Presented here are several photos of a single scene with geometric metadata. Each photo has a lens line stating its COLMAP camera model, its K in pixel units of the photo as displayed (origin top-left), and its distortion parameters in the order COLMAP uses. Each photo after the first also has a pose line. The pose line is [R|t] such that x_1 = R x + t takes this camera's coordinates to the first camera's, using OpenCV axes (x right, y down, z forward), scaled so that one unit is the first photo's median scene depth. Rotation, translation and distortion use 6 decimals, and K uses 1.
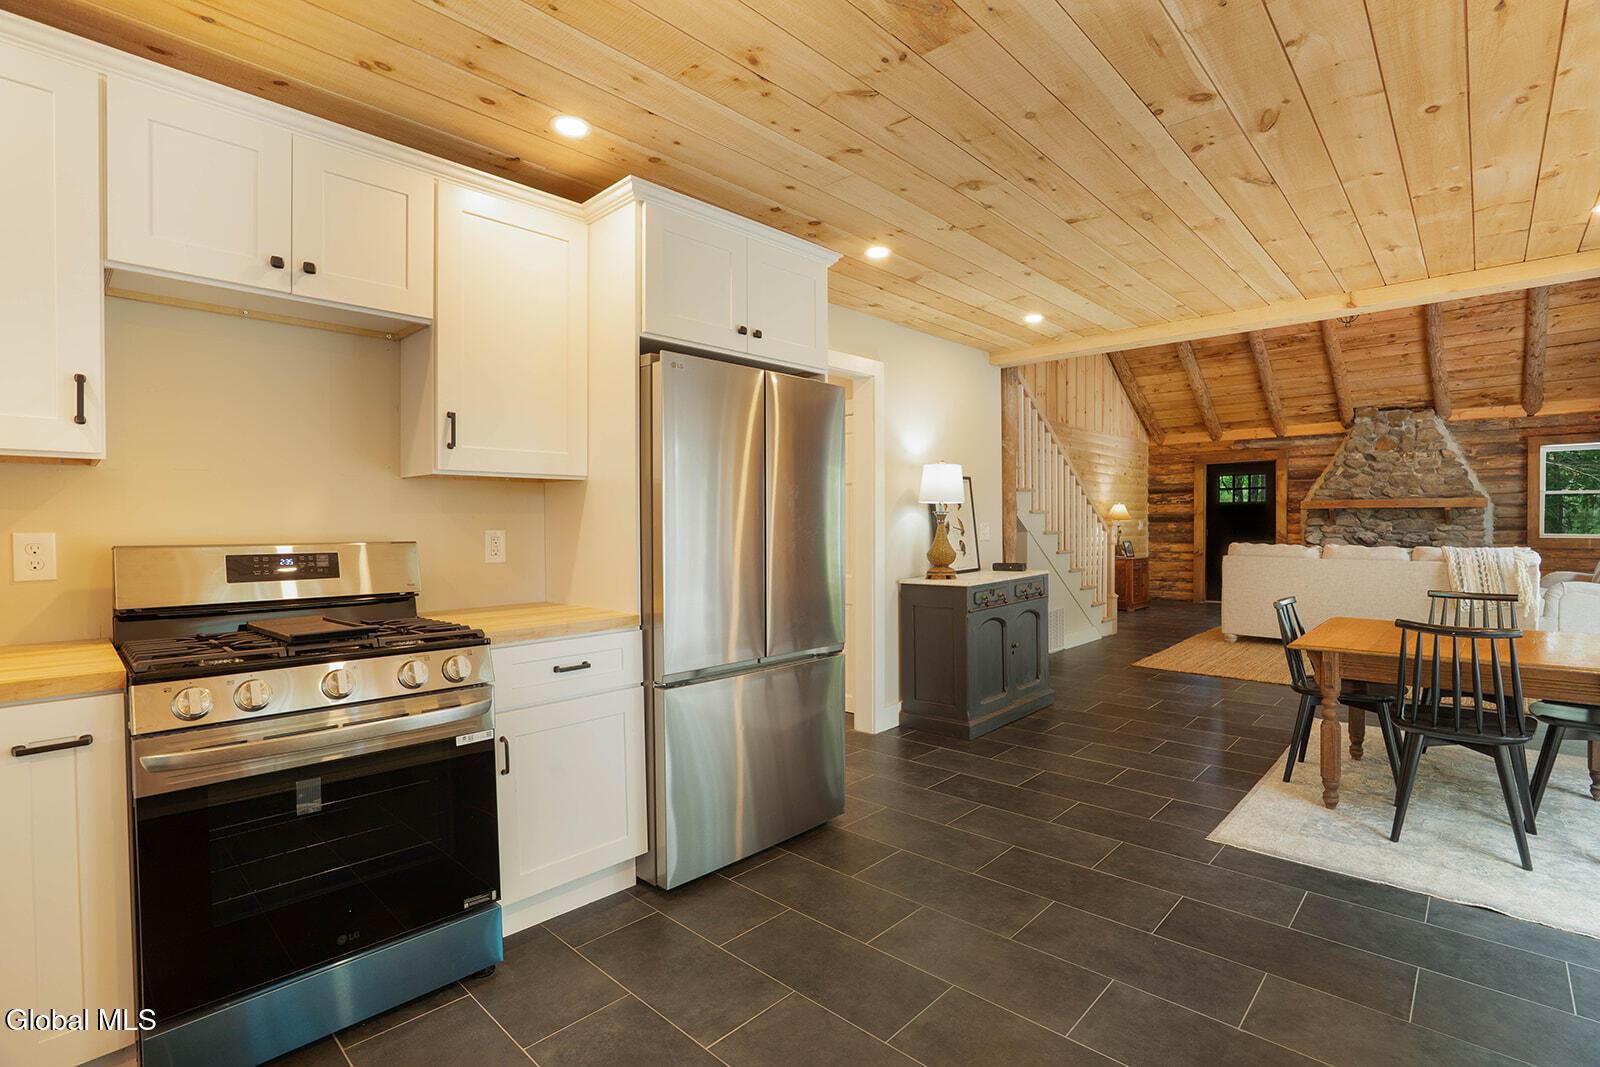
lens RADIAL K [[736.6, 0, 791.5], [0, 736.6, 528.4], [0, 0, 1]] dist [-0.010925, 0.002933]
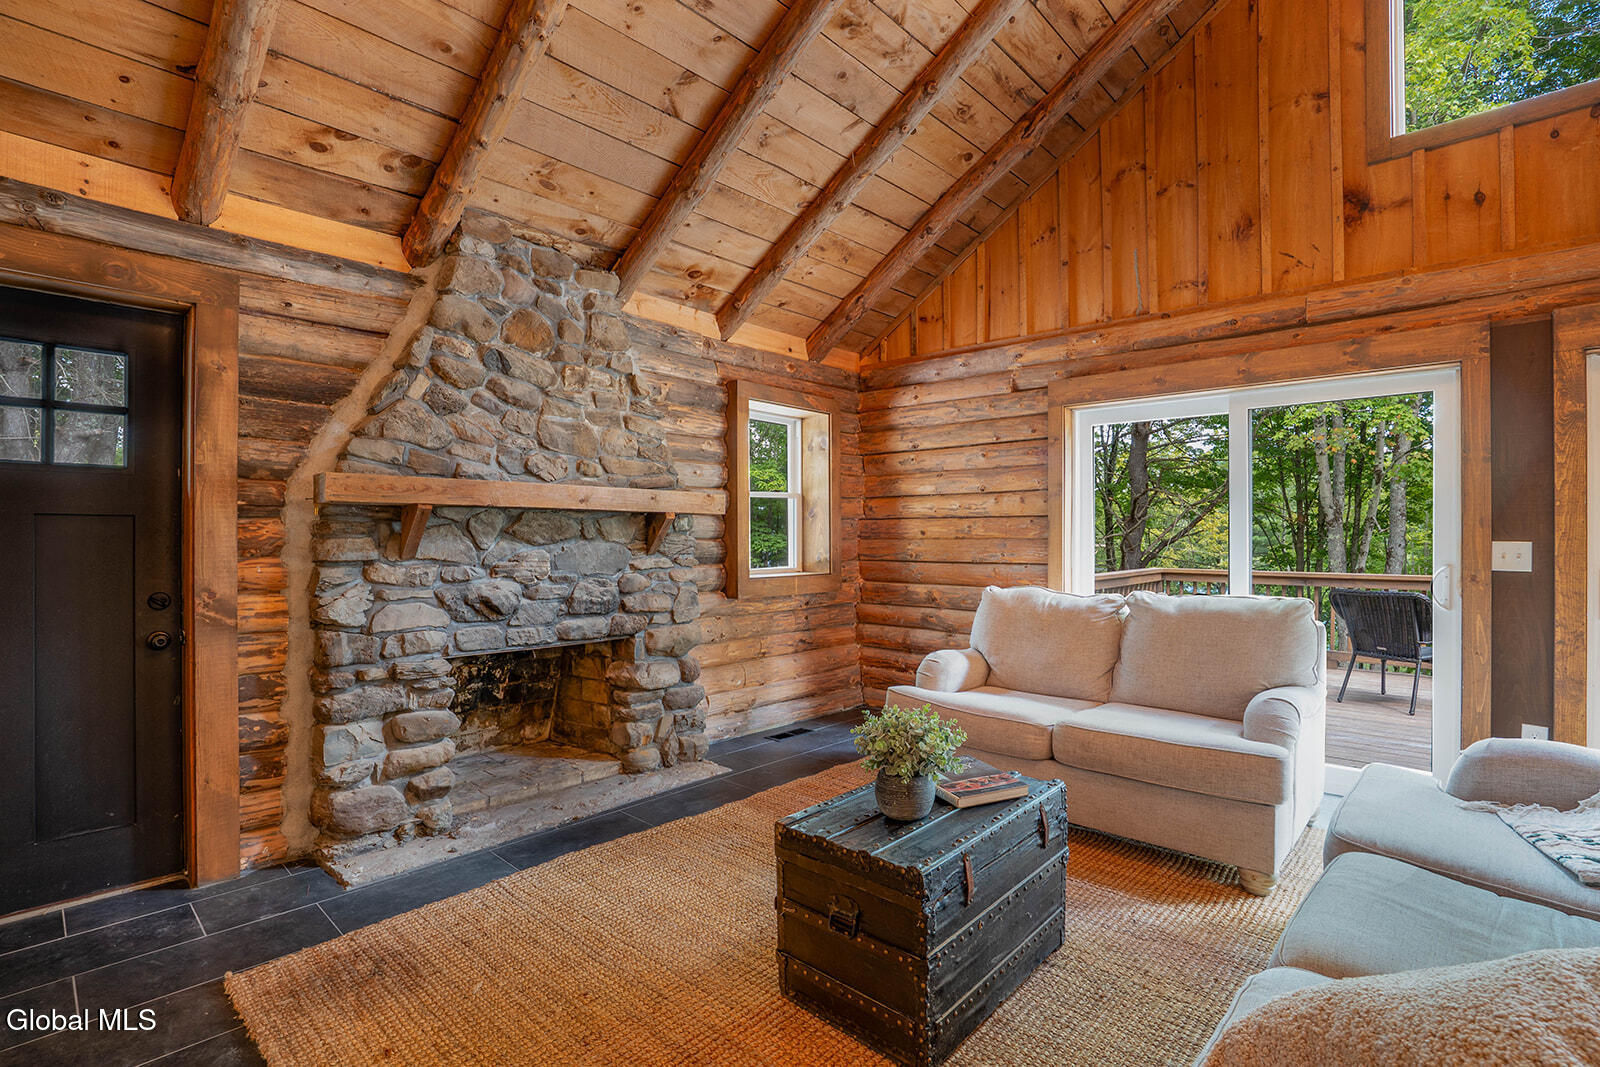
lens RADIAL K [[736.6, 0, 790.7], [0, 736.6, 528.6], [0, 0, 1]] dist [-0.010925, 0.002933]
pose [[0.010529, 0.014243, 0.999843, 0.440263], [0.006201, 0.999878, -0.014309, -0.012460], [-0.999925, 0.006350, 0.010440, 0.845322]]
